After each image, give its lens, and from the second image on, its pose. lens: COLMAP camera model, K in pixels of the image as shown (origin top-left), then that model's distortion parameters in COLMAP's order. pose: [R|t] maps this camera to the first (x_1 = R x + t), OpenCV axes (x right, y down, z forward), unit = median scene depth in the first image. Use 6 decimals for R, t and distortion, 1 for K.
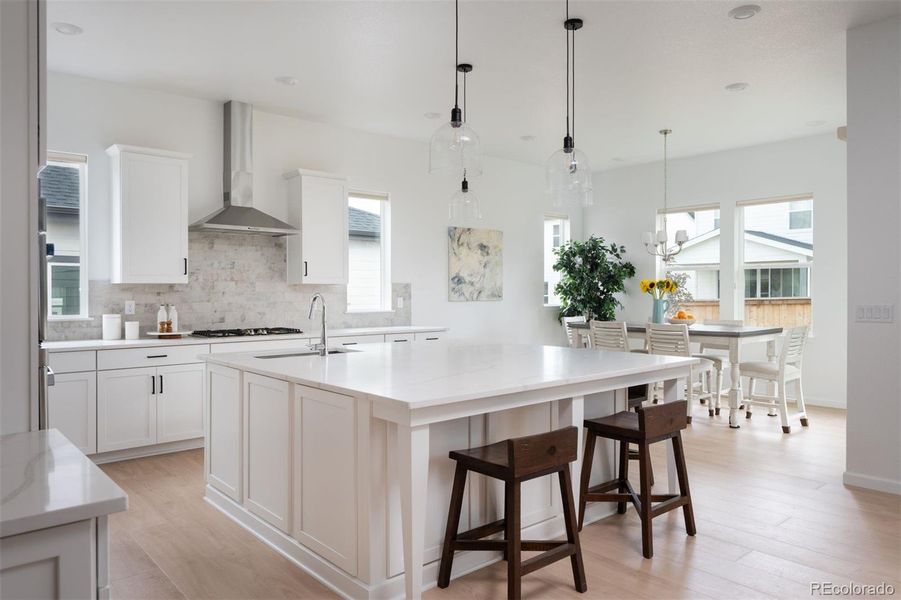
lens RADIAL K [[618.1, 0, 448.1], [0, 618.1, 293.1], [0, 0, 1]] dist [-0.005258, 0.000118]
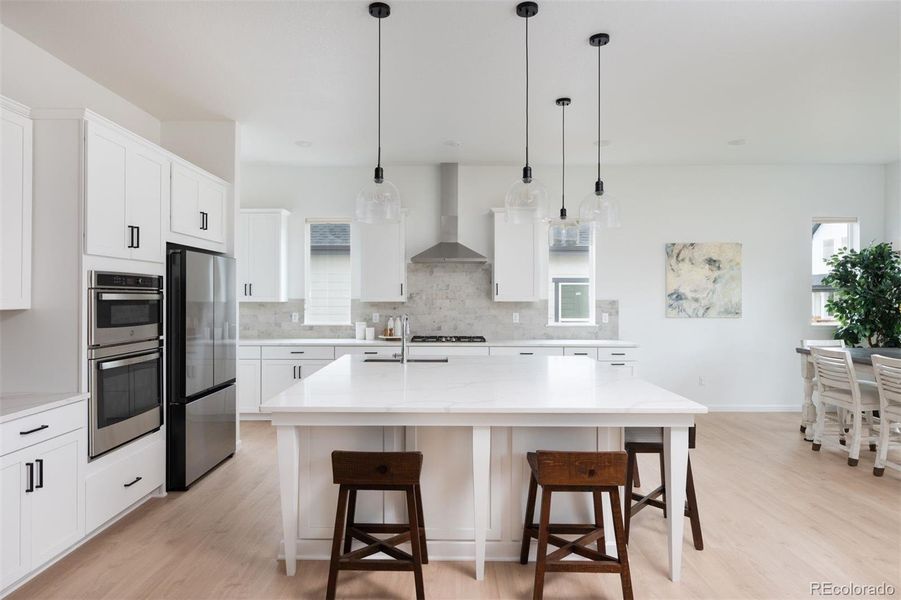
lens RADIAL K [[520.4, 0, 445.4], [0, 520.4, 295.8], [0, 0, 1]] dist [0.002104, 0.000230]
pose [[0.751124, 0.001917, -0.660158, 0.292137], [-0.004807, 0.999985, -0.002566, -0.018144], [0.660143, 0.005101, 0.751122, 0.125438]]
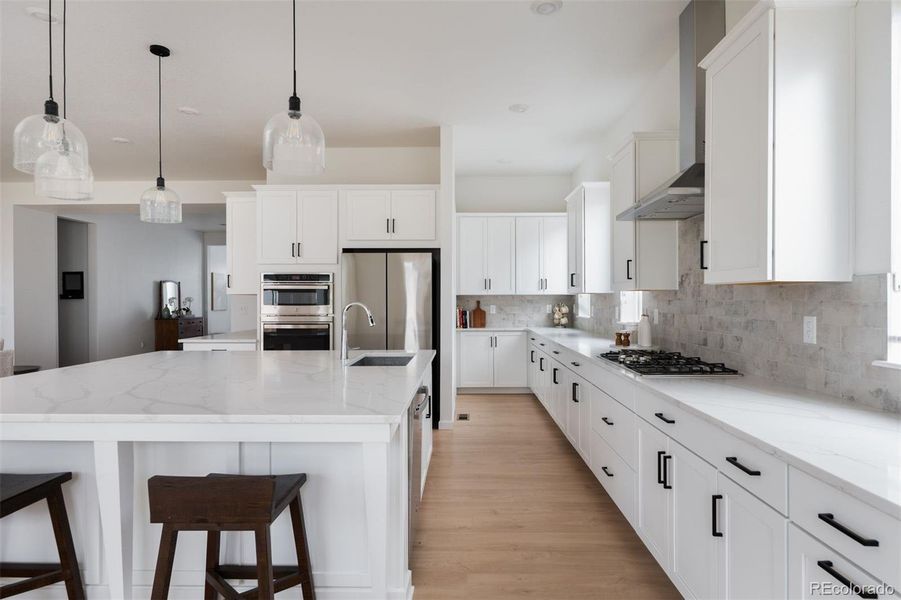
lens RADIAL K [[496.3, 0, 450.5], [0, 496.3, 300.0], [0, 0, 1]] dist [0.002856, 0.001043]
pose [[-0.677166, 0.003081, -0.735824, 0.164204], [-0.000652, 0.999988, 0.004788, -0.003301], [0.735830, 0.003722, -0.677156, 0.881470]]
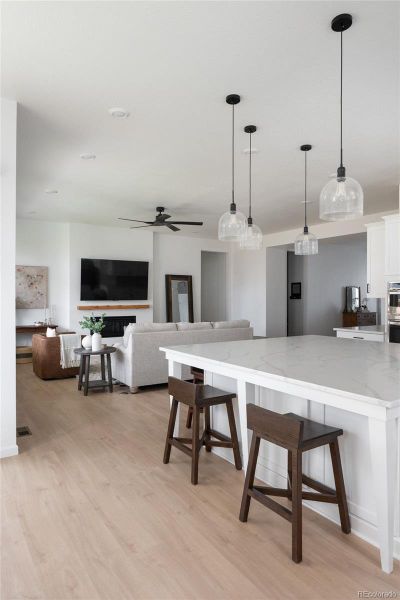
lens RADIAL K [[377.6, 0, 200.0], [0, 377.6, 300.0], [0, 0, 1]] dist [-0.000593, 0.000273]
pose [[-0.992321, -0.002863, 0.123654, 0.081180], [-0.001432, 0.999931, 0.011659, -0.013658], [-0.123679, 0.011393, -0.992257, 0.957129]]
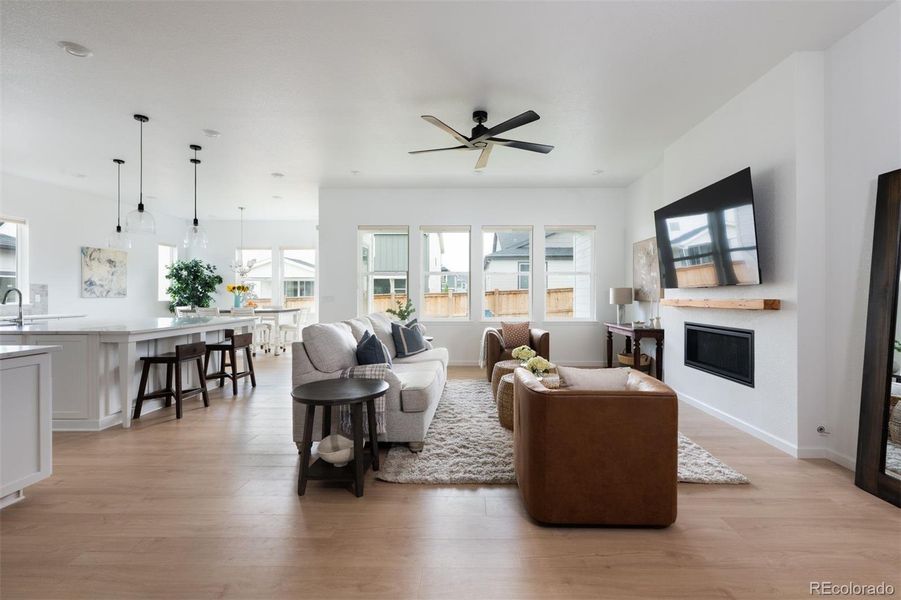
lens RADIAL K [[402.1, 0, 463.8], [0, 402.1, 293.4], [0, 0, 1]] dist [0.000383, 0.000049]
pose [[0.662637, 0.003121, 0.748934, -0.112744], [0.003383, 0.999969, -0.007161, 0.013310], [-0.748933, 0.007279, 0.662606, -0.306961]]
